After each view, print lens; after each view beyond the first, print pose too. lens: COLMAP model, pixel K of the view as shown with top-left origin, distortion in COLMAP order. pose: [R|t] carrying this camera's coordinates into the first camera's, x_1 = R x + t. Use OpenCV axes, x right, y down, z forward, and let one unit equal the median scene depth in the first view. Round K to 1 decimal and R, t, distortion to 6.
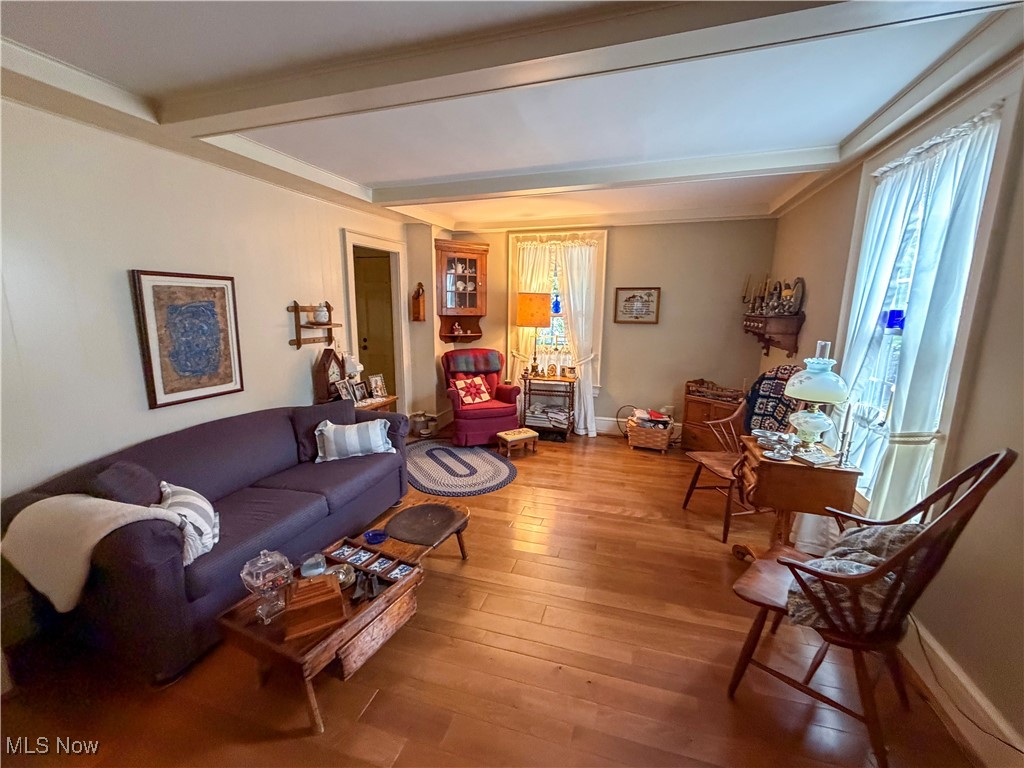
lens RADIAL K [[421.8, 0, 514.7], [0, 421.8, 384.5], [0, 0, 1]] dist [-0.000456, 0.000189]
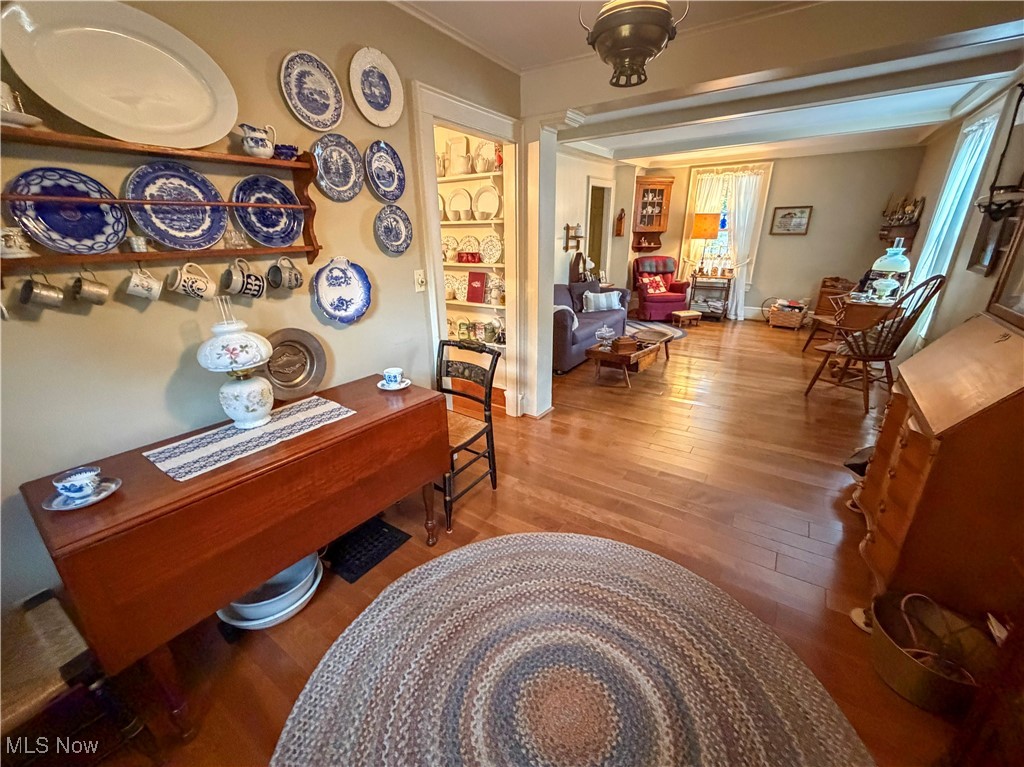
lens RADIAL K [[421.8, 0, 507.2], [0, 421.8, 385.9], [0, 0, 1]] dist [-0.000456, 0.000189]
pose [[0.956267, 0.080856, -0.281096, -0.148387], [-0.030800, 0.983526, 0.178126, 0.114691], [0.290868, -0.161679, 0.943004, -0.594450]]
